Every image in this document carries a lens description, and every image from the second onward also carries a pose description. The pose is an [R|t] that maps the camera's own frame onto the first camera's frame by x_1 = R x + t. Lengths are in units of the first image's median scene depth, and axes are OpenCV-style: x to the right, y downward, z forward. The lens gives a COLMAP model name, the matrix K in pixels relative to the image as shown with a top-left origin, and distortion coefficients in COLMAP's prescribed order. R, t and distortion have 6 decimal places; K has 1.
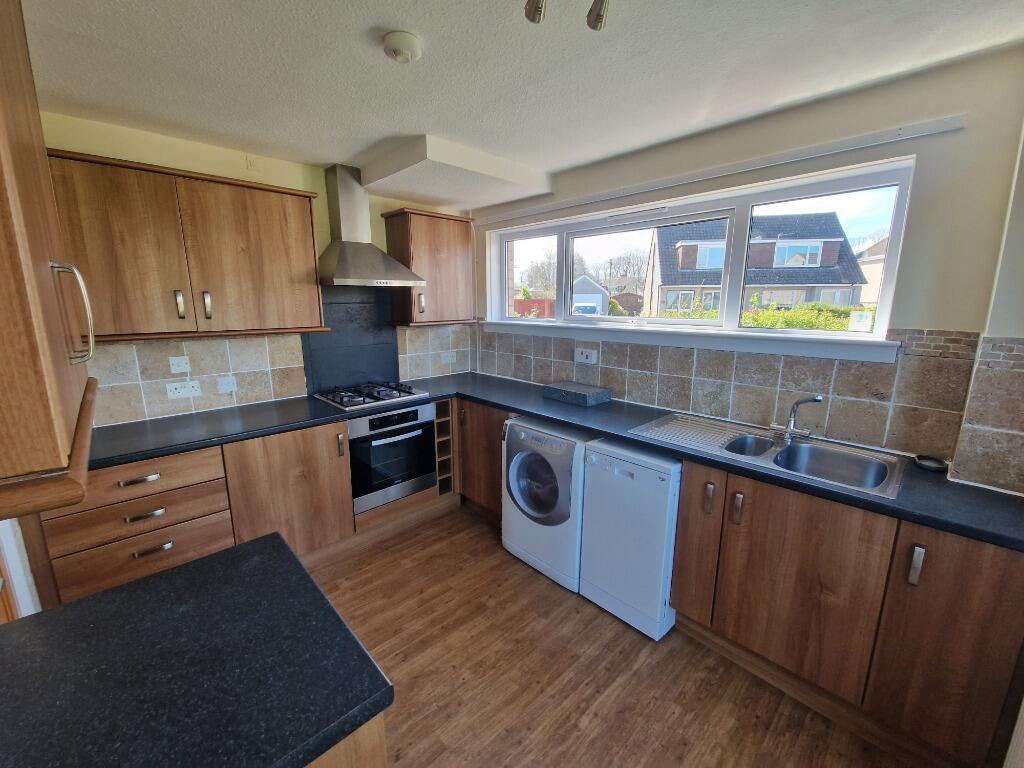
lens RADIAL K [[419.9, 0, 512.0], [0, 419.9, 384.0], [0, 0, 1]] dist [0.000244, -0.000504]
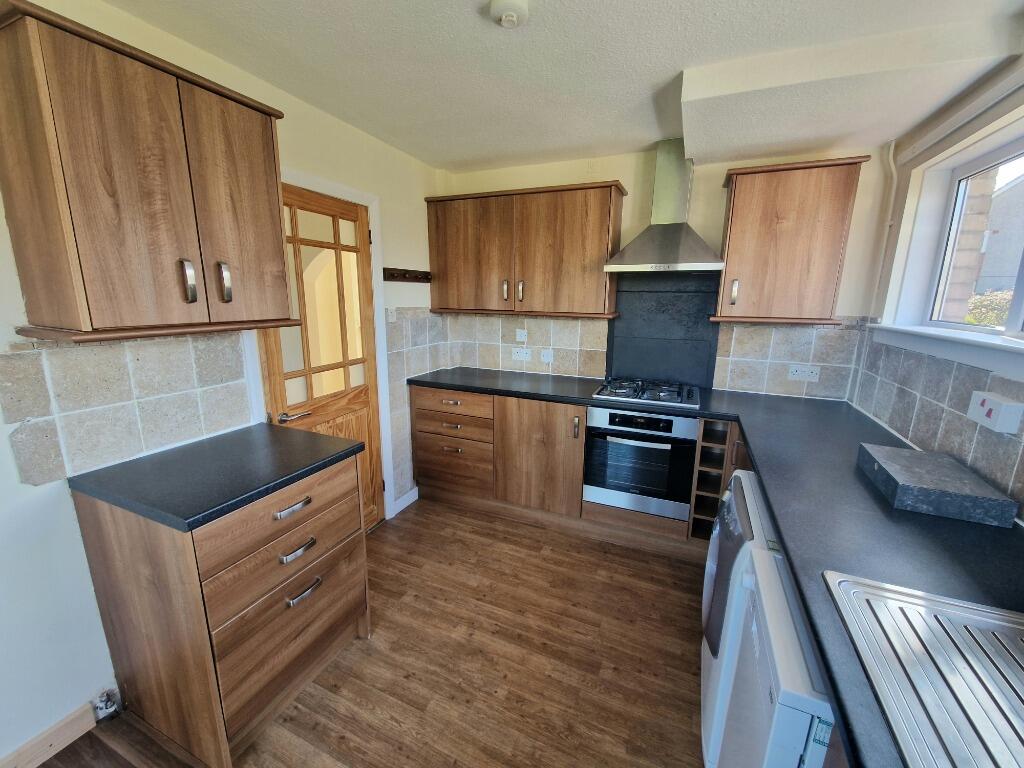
lens RADIAL K [[419.9, 0, 512.0], [0, 419.9, 384.0], [0, 0, 1]] dist [0.000244, -0.000504]
pose [[0.376054, 0.198356, -0.905118, 0.453232], [-0.195259, 0.971848, 0.131855, -0.064858], [0.905791, 0.127148, 0.404198, 0.431728]]
